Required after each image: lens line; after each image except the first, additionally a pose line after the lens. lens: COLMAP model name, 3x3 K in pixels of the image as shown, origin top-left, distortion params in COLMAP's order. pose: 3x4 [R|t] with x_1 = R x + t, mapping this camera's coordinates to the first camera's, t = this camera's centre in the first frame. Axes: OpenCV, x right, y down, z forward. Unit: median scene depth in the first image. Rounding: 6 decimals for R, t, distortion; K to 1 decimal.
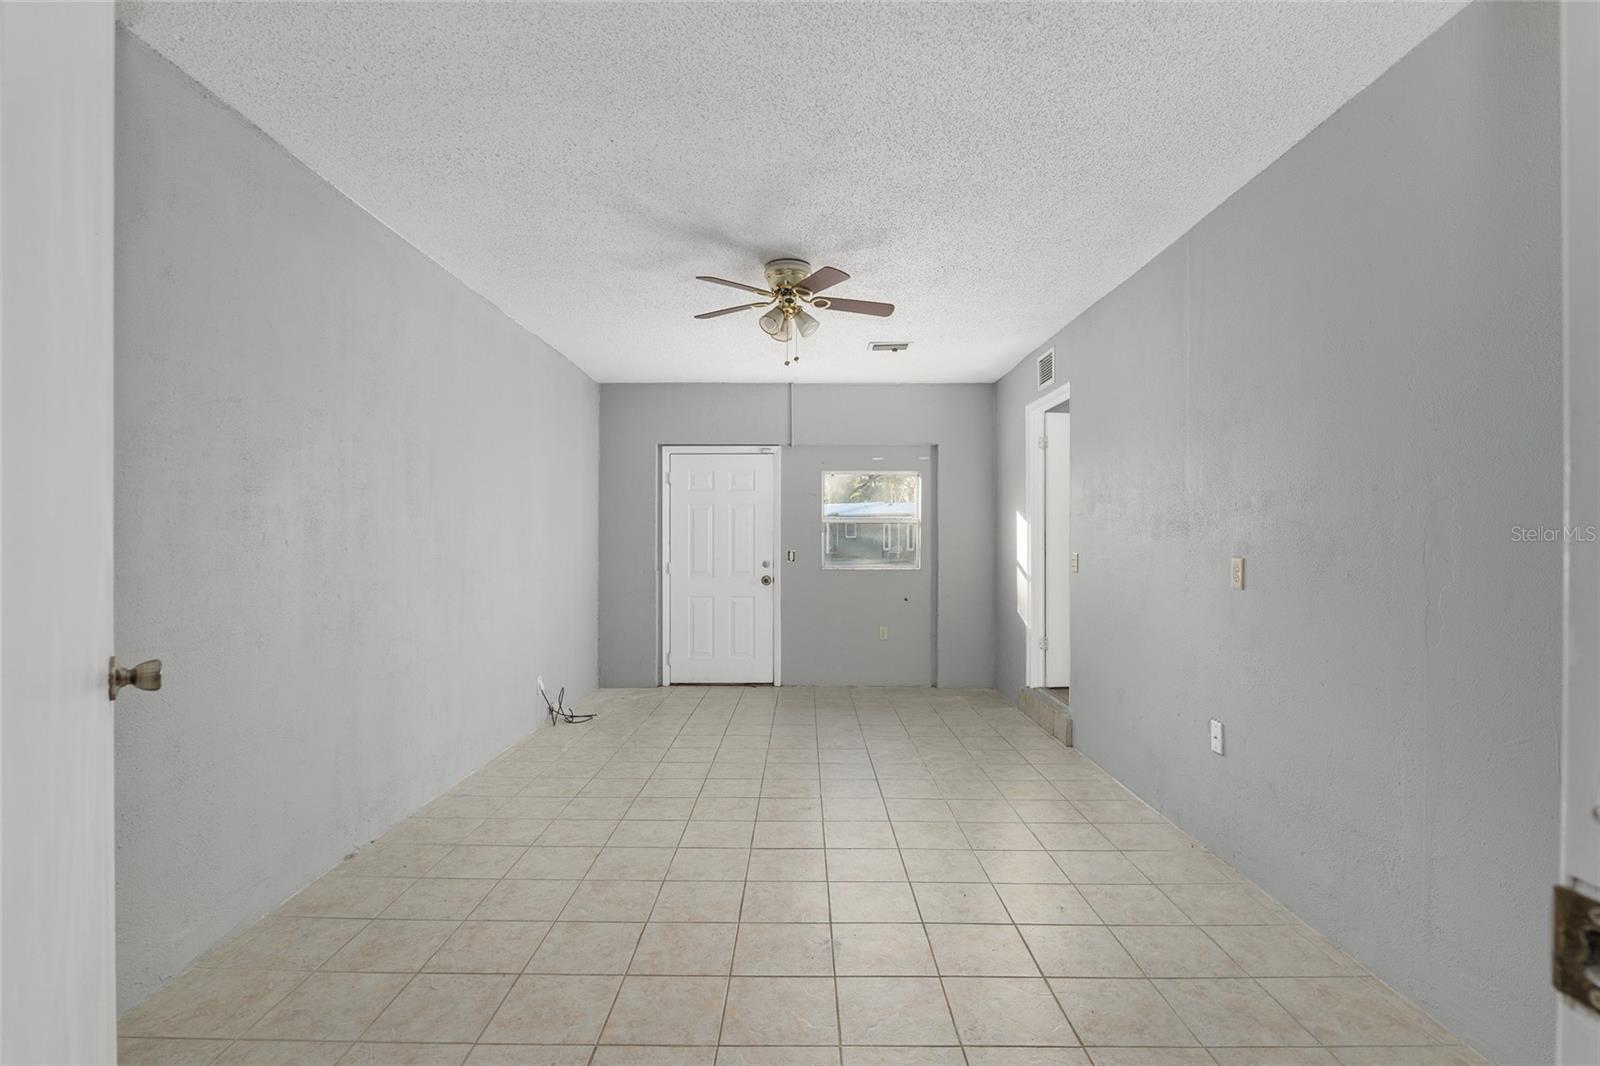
lens RADIAL K [[746.1, 0, 800.0], [0, 746.1, 533.0], [0, 0, 1]] dist [-0.001117, 0.000018]
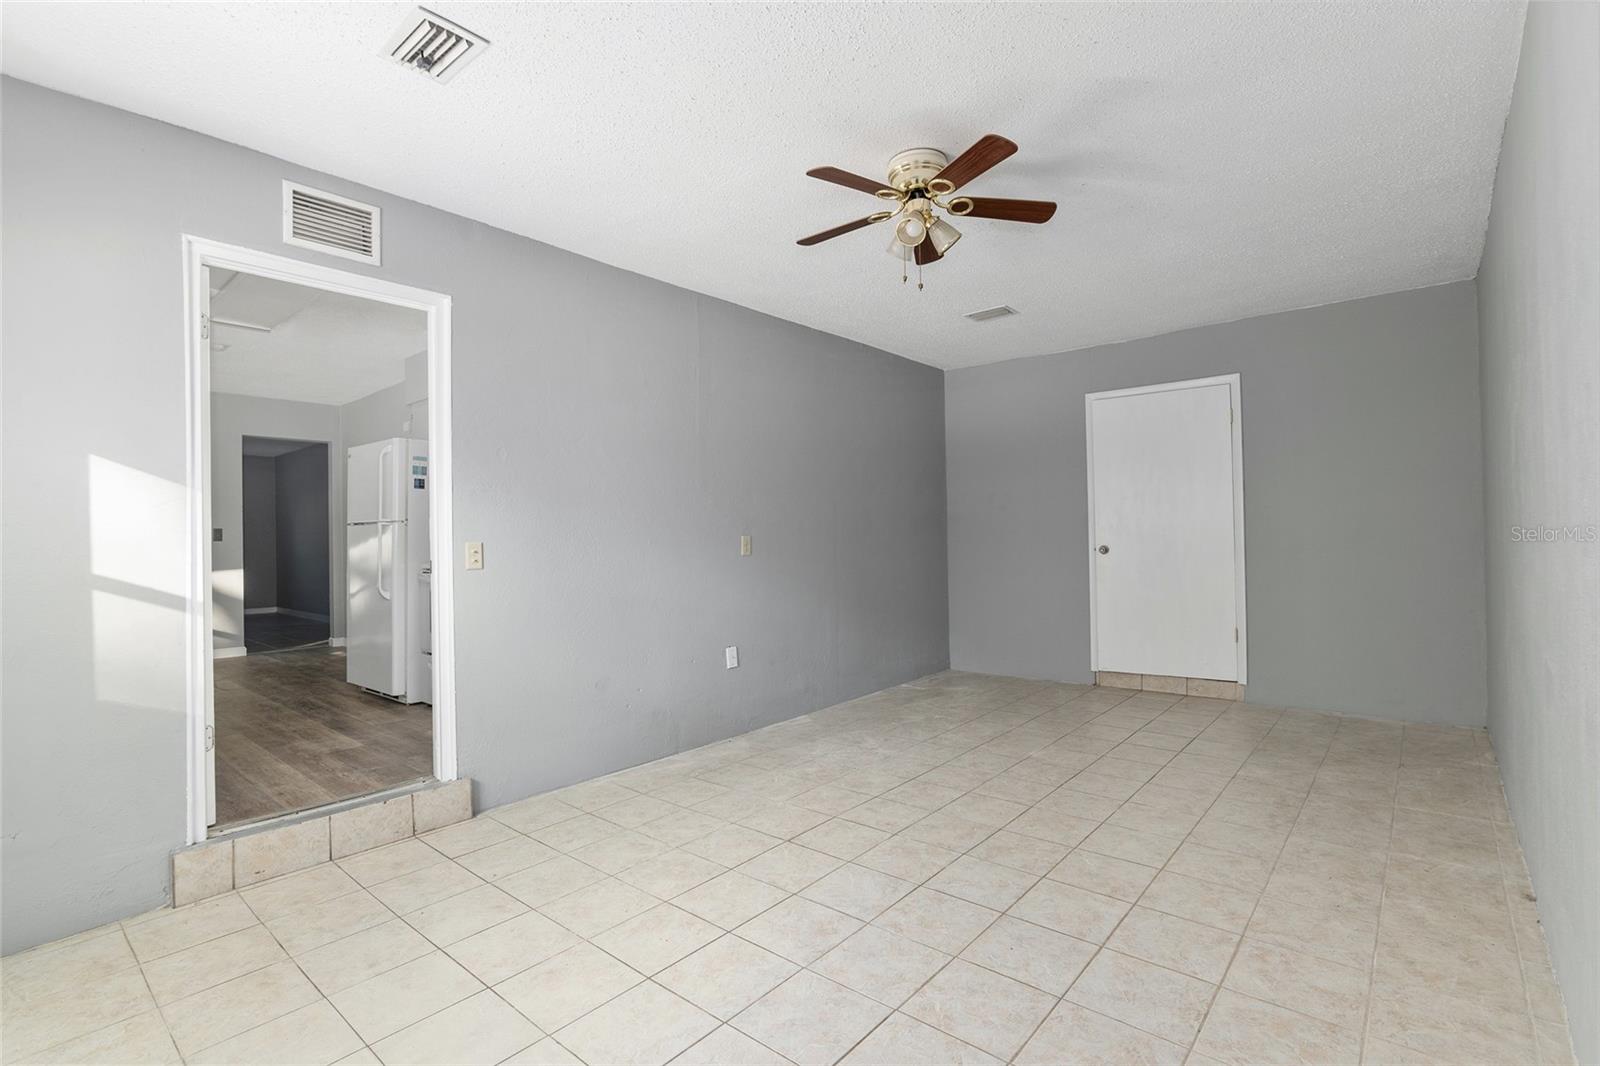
lens RADIAL K [[746.1, 0, 800.0], [0, 746.1, 533.0], [0, 0, 1]] dist [-0.001117, 0.000018]
pose [[-0.761190, 0.017238, 0.648300, -0.234927], [0.011480, 0.999848, -0.013106, 0.020600], [-0.648428, -0.002534, -0.761272, 0.932832]]
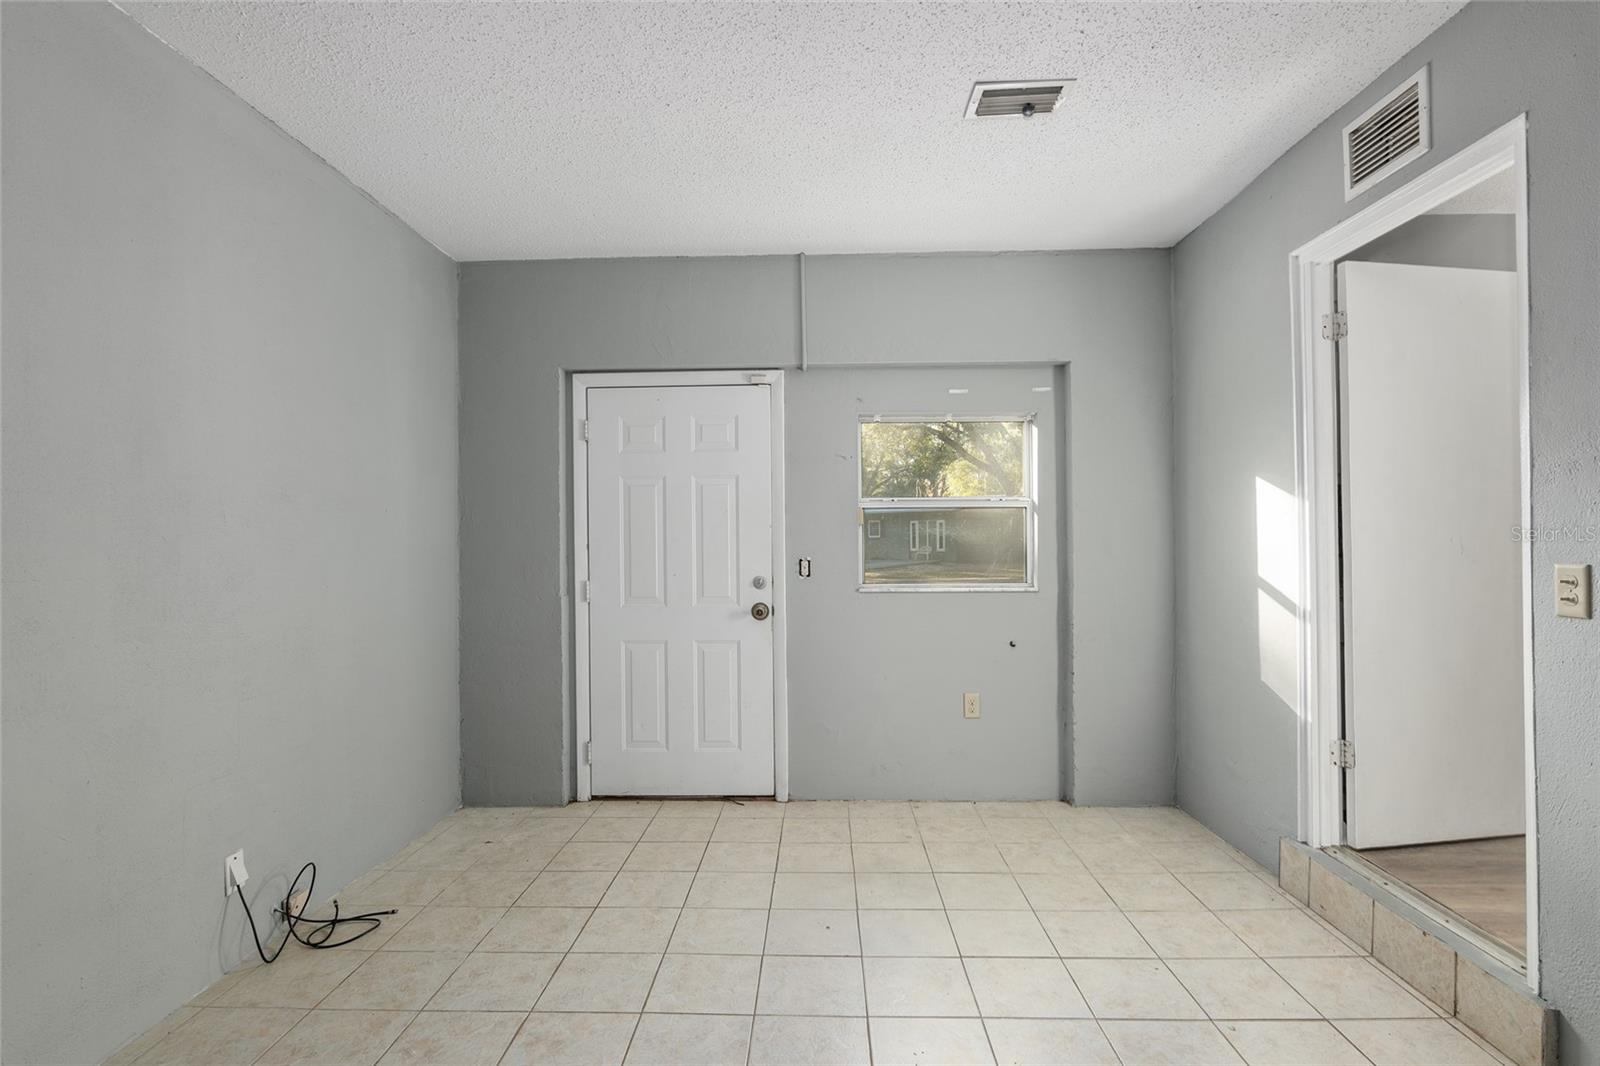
lens RADIAL K [[789.0, 0, 800.0], [0, 789.0, 533.0], [0, 0, 1]] dist [-0.002742, -0.000517]
pose [[0.999508, -0.009608, -0.029869, 0.002884], [0.009629, 0.999953, 0.000583, 0.004462], [0.029862, -0.000871, 0.999554, 0.413170]]
